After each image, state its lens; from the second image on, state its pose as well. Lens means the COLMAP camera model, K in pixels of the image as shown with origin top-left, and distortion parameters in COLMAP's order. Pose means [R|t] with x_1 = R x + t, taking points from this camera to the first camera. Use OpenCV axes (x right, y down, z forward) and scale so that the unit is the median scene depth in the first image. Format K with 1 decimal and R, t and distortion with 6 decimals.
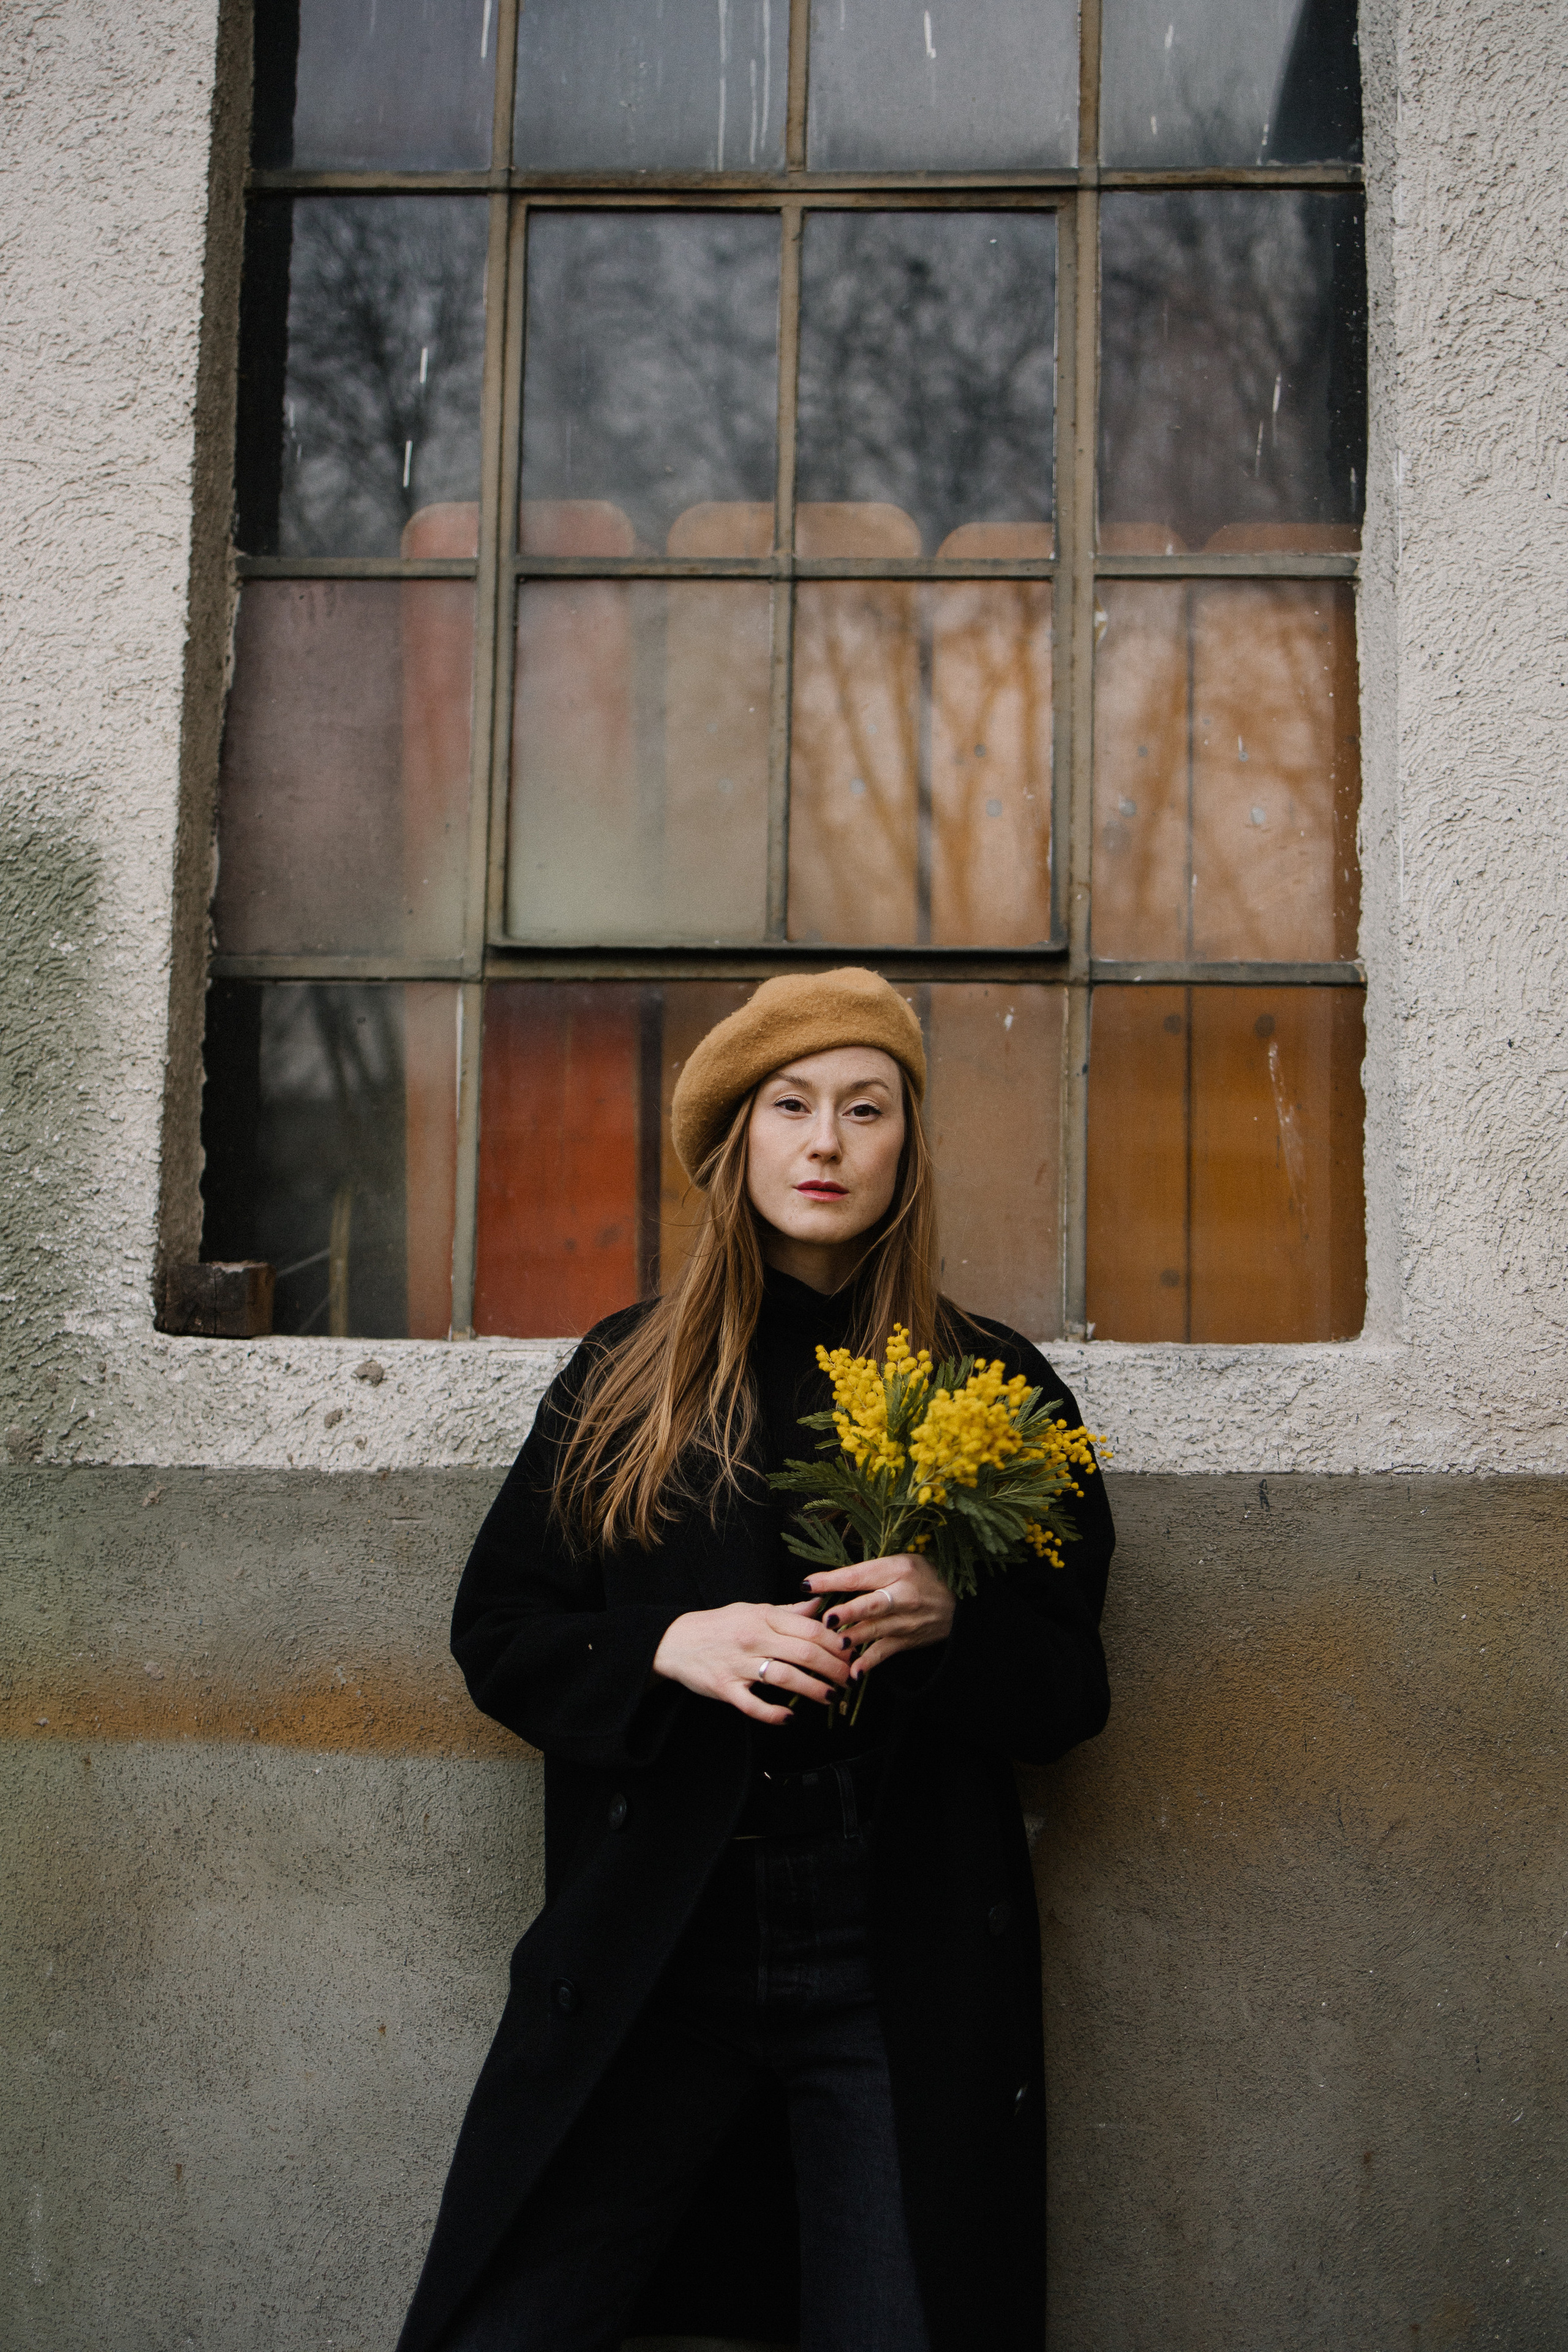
lens RADIAL K [[2363.2, 0, 759.2], [0, 2363.2, 1180.4], [0, 0, 1]] dist [0.009024, 0.000000]
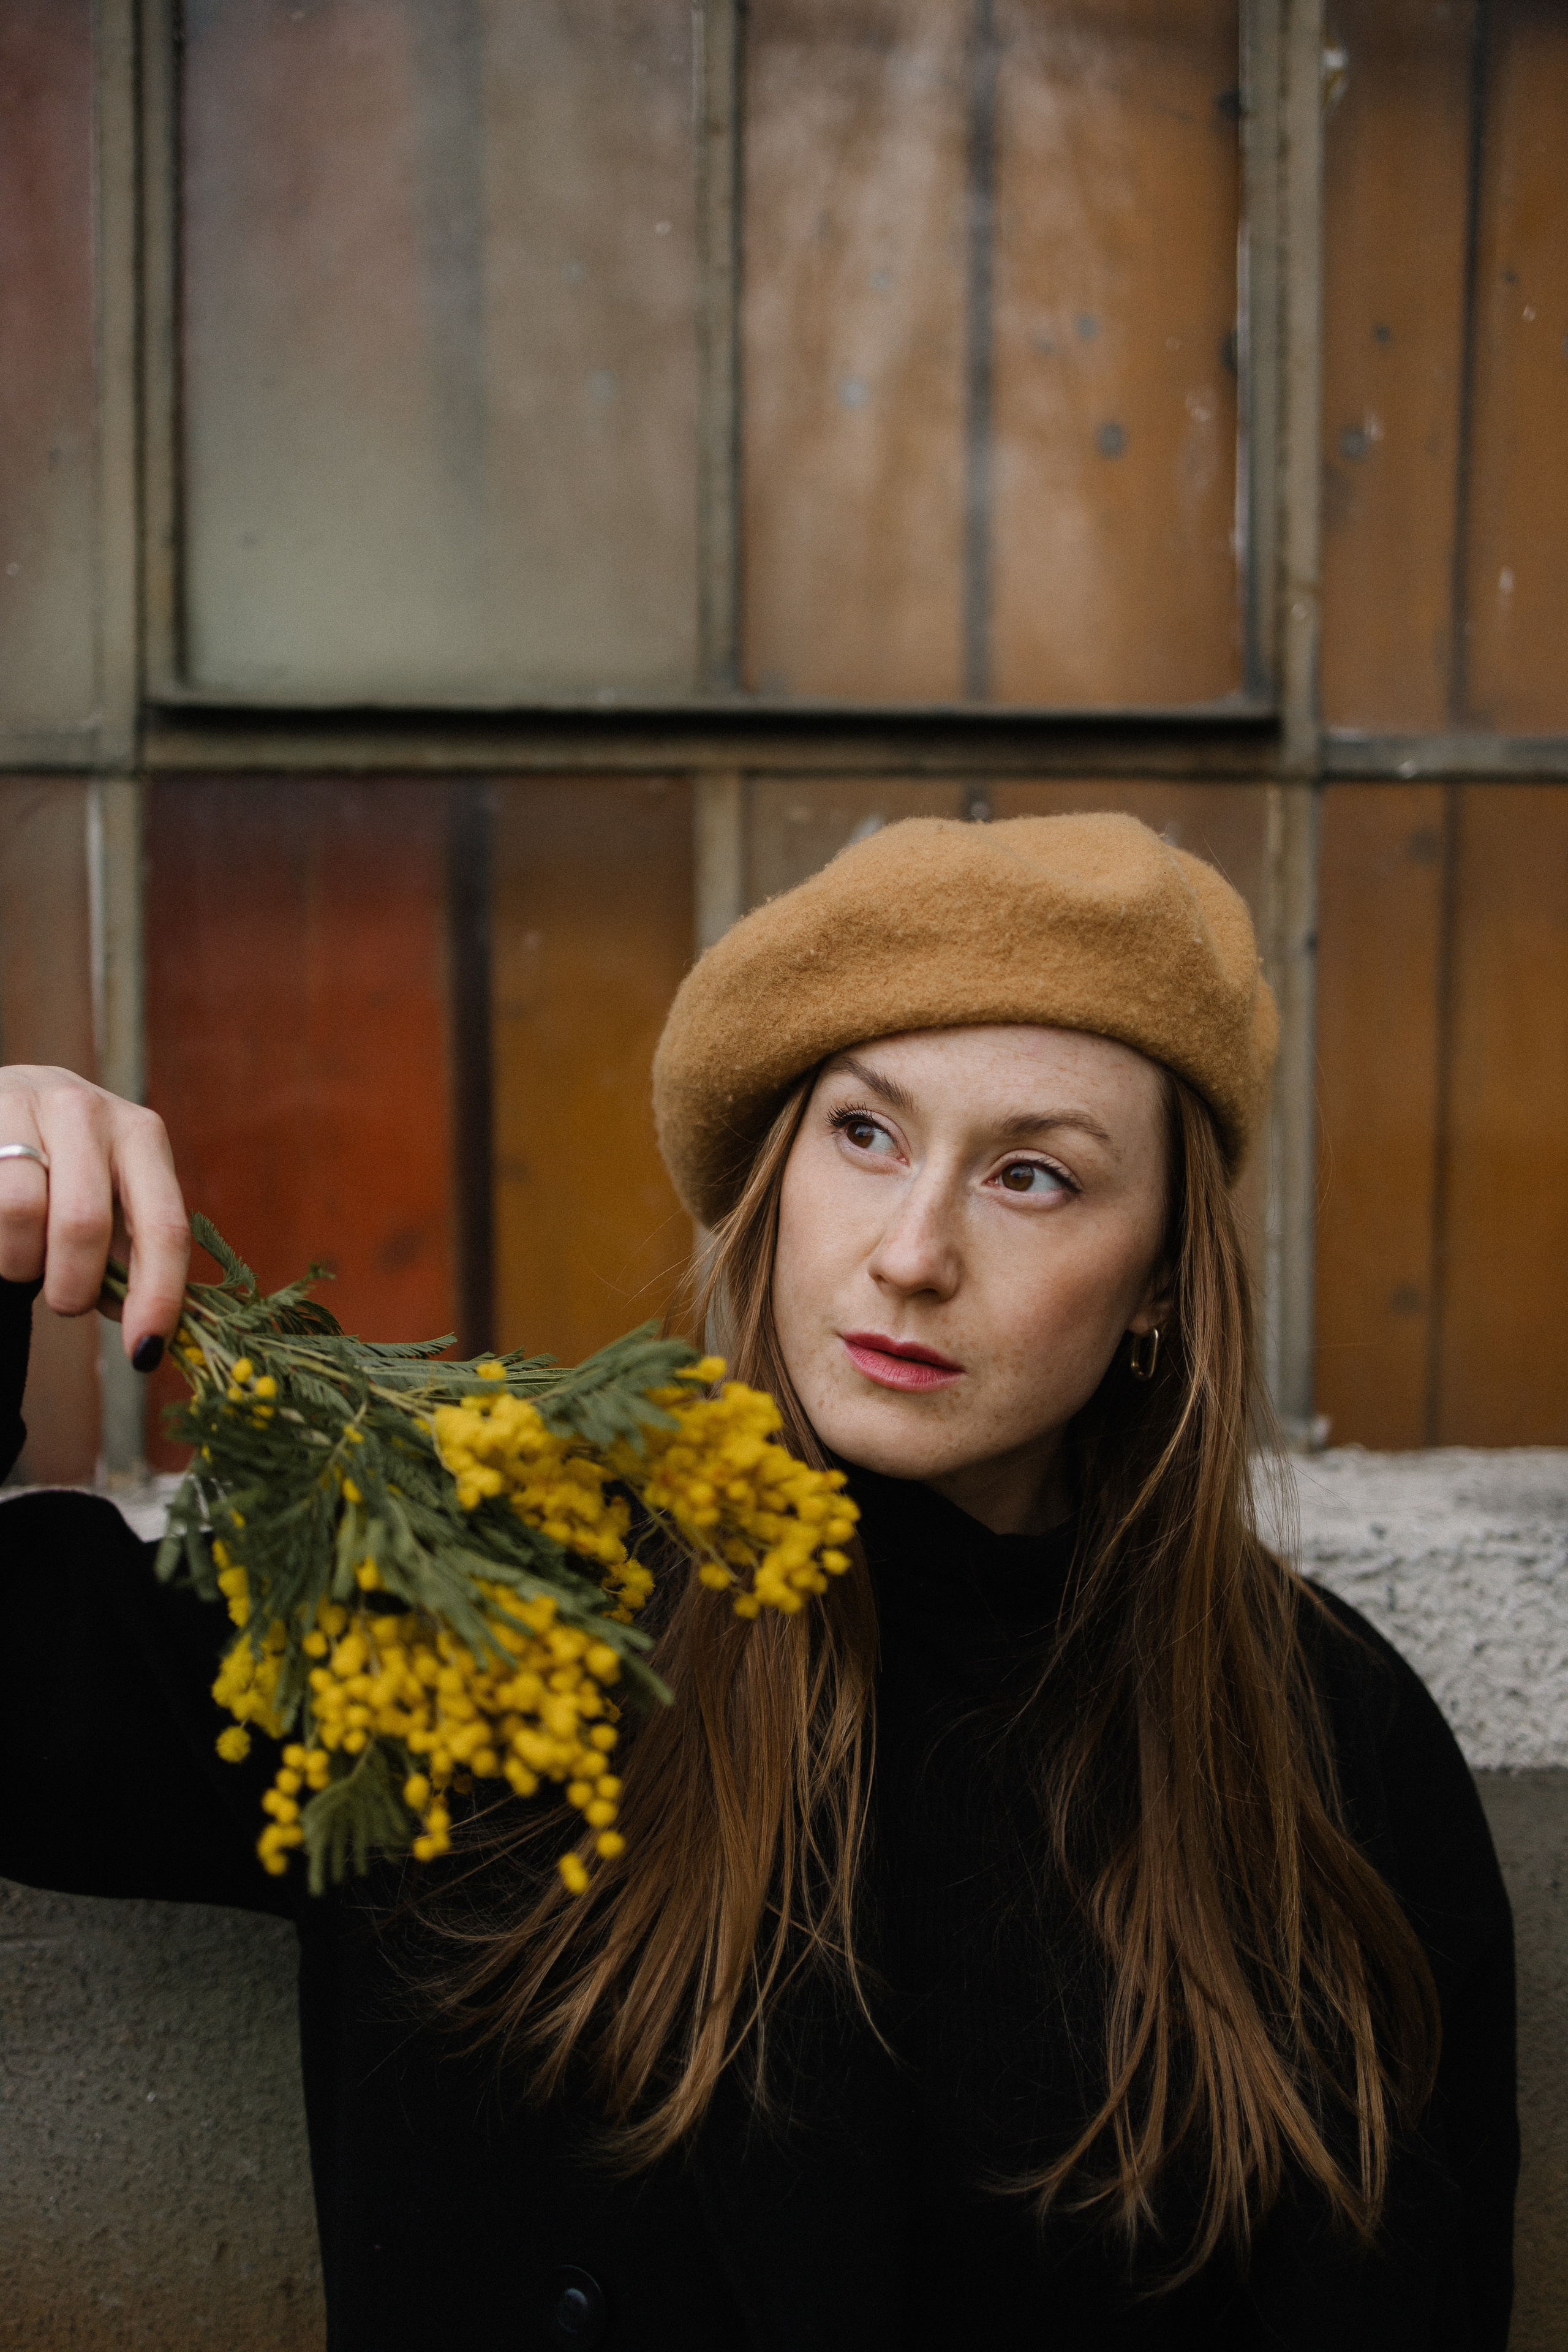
lens RADIAL K [[2363.2, 0, 738.4], [0, 2363.2, 1138.6], [0, 0, 1]] dist [0.009024, 0.000000]
pose [[0.990347, -0.023095, 0.136674, -0.063159], [0.007238, 0.993293, 0.115400, -0.066137], [-0.138422, -0.113297, 0.983871, 0.494737]]
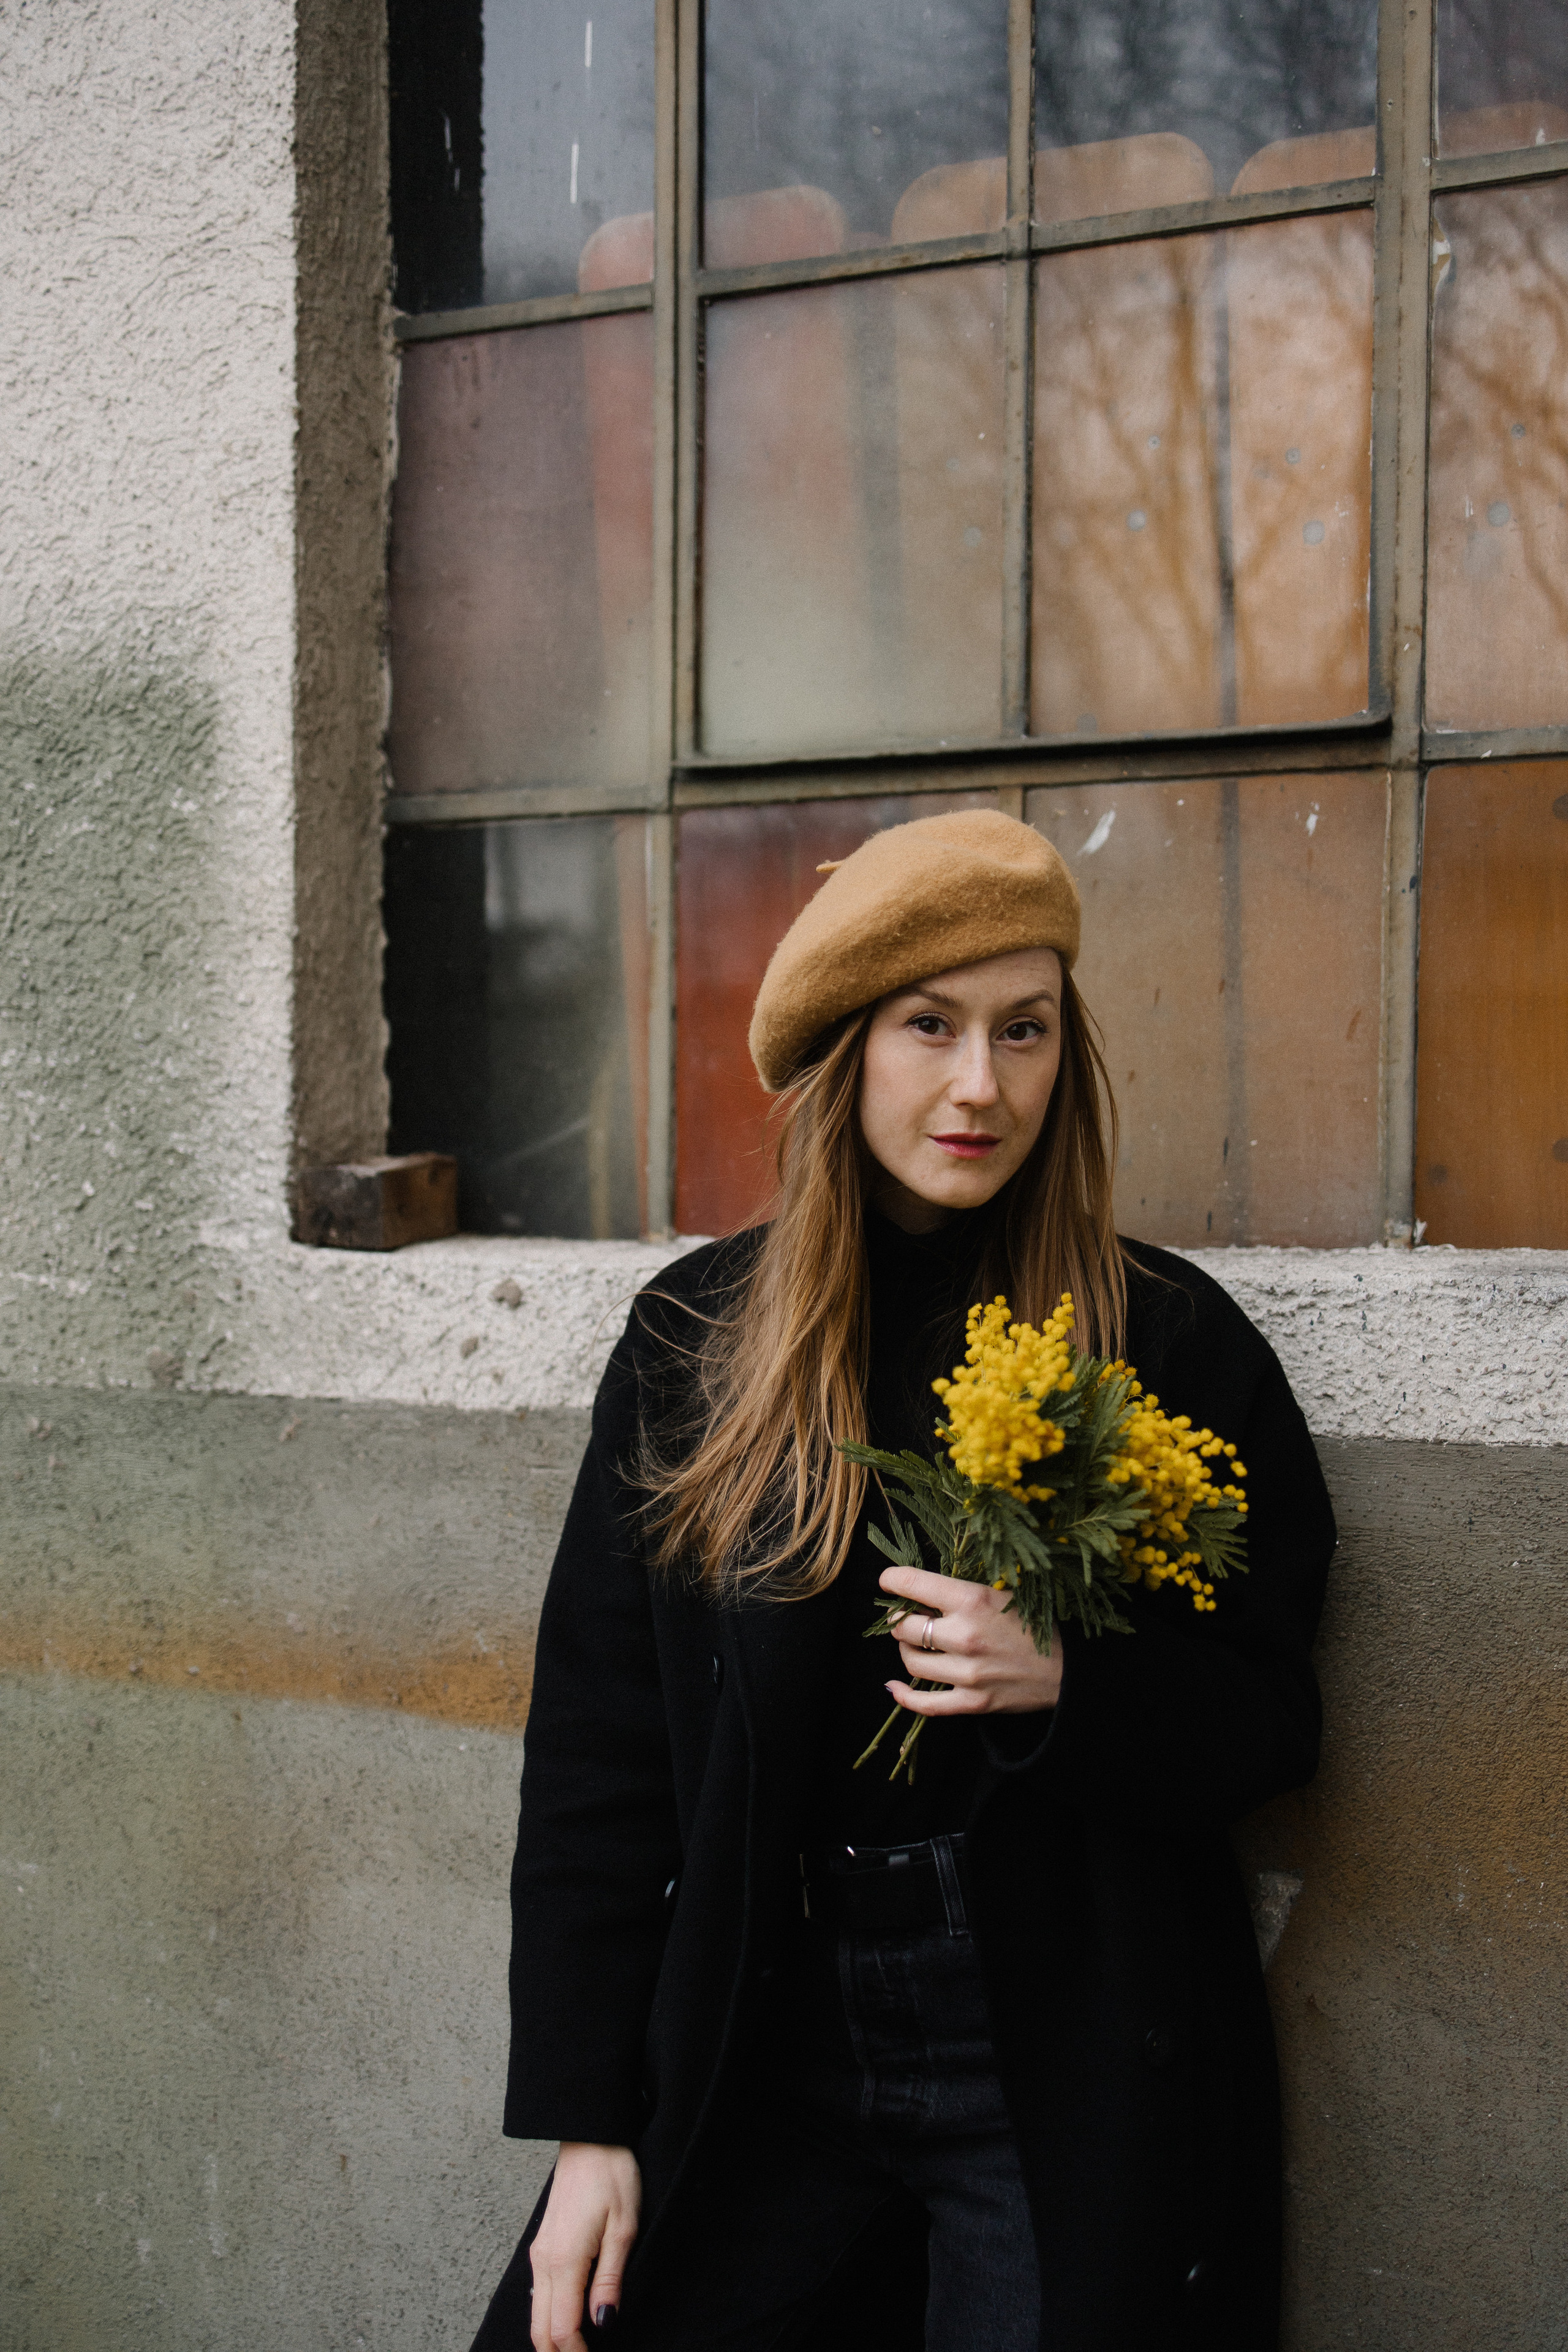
lens RADIAL K [[2363.2, 0, 762.1], [0, 2363.2, 1198.4], [0, 0, 1]] dist [0.009024, 0.000000]
pose [[0.942183, -0.005129, -0.335060, 0.195571], [0.044800, 0.992835, 0.110779, -0.040544], [0.332091, -0.119385, 0.935662, 0.223968]]
